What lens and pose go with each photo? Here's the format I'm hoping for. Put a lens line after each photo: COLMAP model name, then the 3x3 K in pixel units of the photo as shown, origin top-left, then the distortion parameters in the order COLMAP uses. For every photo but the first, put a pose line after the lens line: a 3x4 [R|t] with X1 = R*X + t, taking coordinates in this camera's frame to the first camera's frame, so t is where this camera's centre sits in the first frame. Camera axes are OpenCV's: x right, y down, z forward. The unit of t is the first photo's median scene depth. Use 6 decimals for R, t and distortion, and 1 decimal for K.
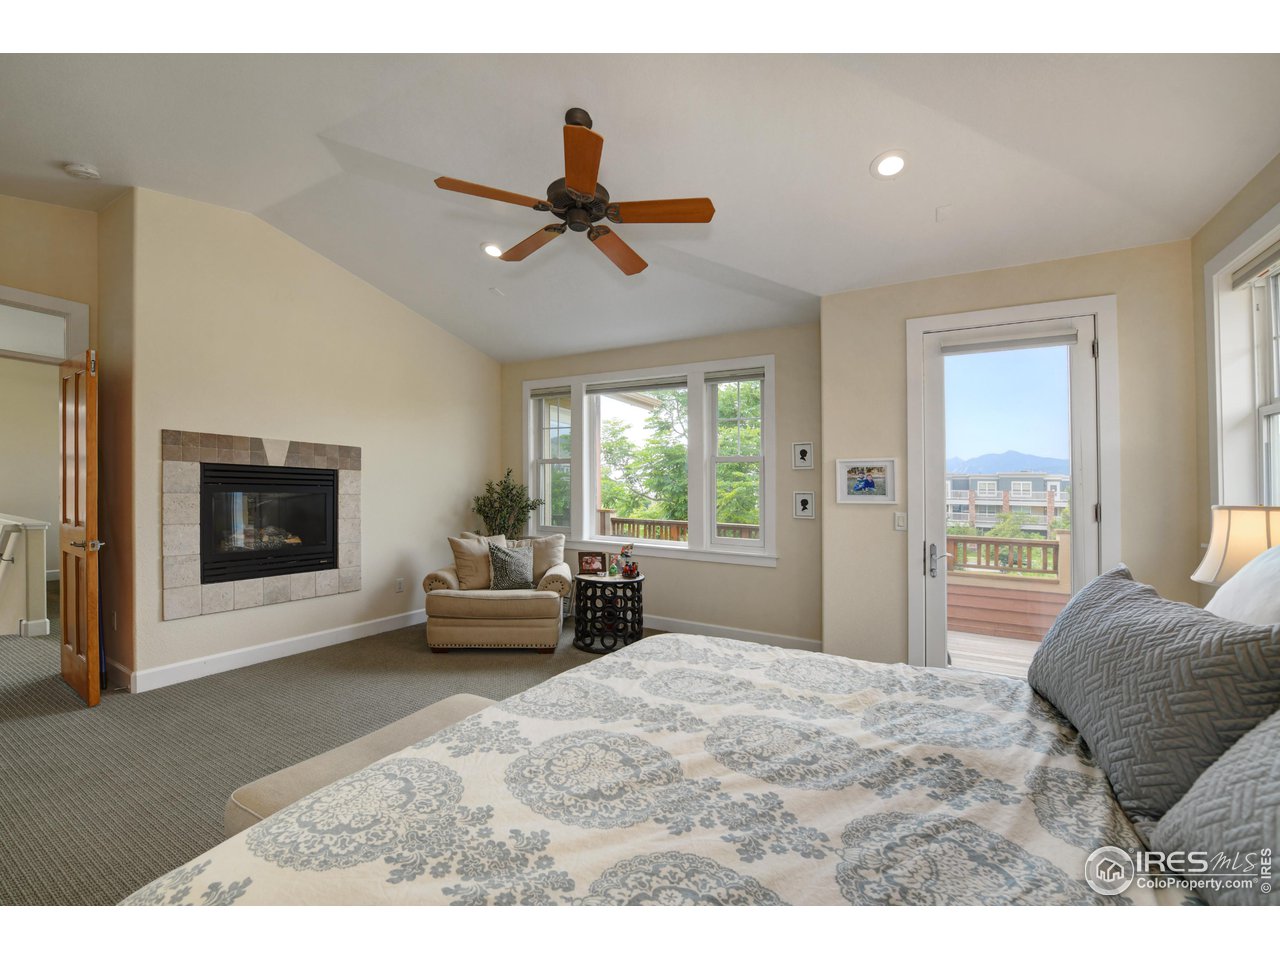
lens RADIAL K [[503.2, 0, 640.0], [0, 503.2, 480.0], [0, 0, 1]] dist [-0.001036, -0.000106]
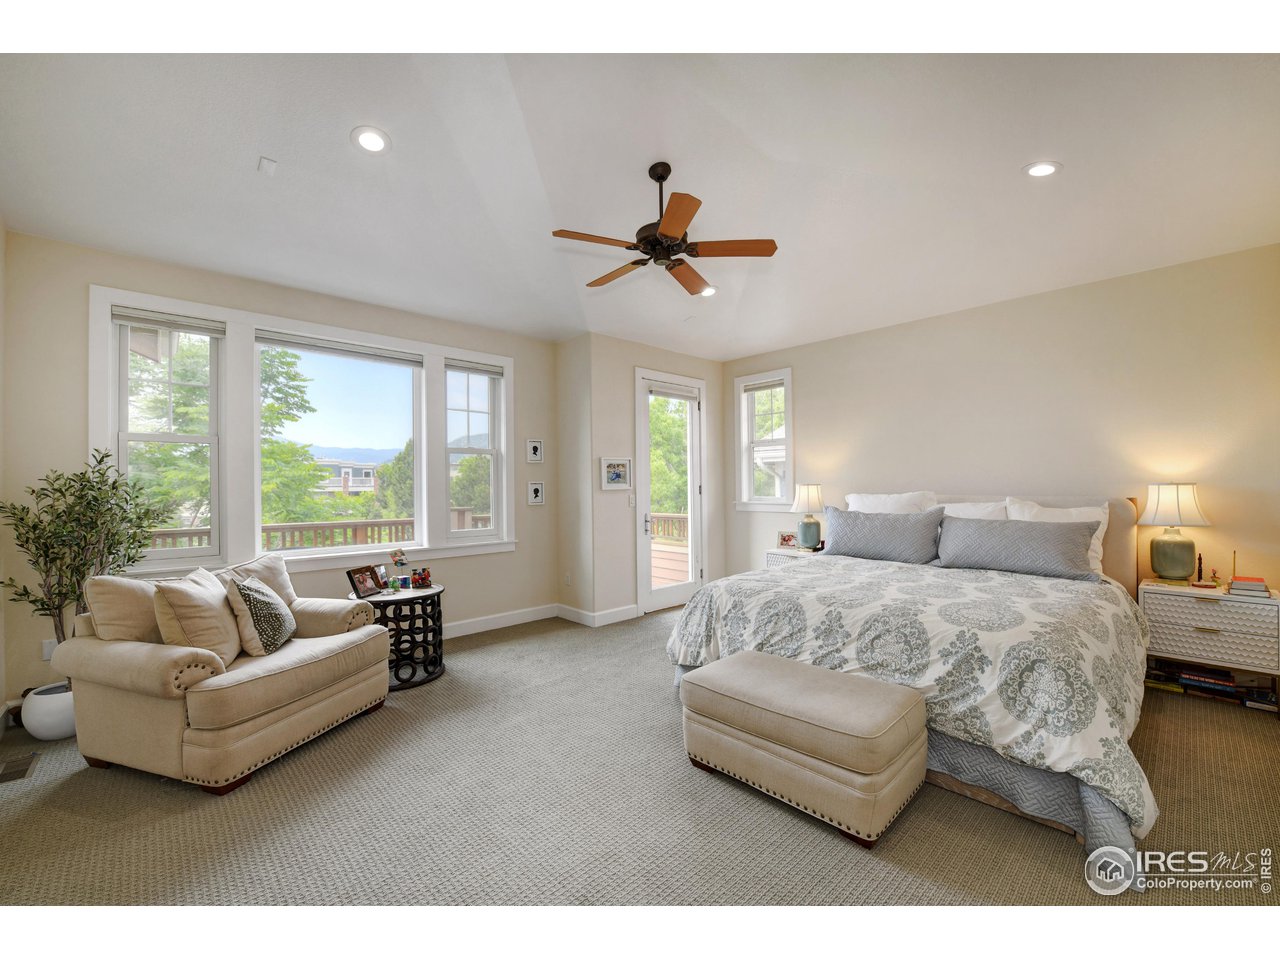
lens RADIAL K [[520.9, 0, 641.5], [0, 520.9, 464.6], [0, 0, 1]] dist [-0.002033, -0.007083]
pose [[0.326601, 0.010313, 0.945106, -0.772976], [-0.007822, 0.999936, -0.008208, -0.009506], [-0.945130, -0.004712, 0.326661, 0.386140]]
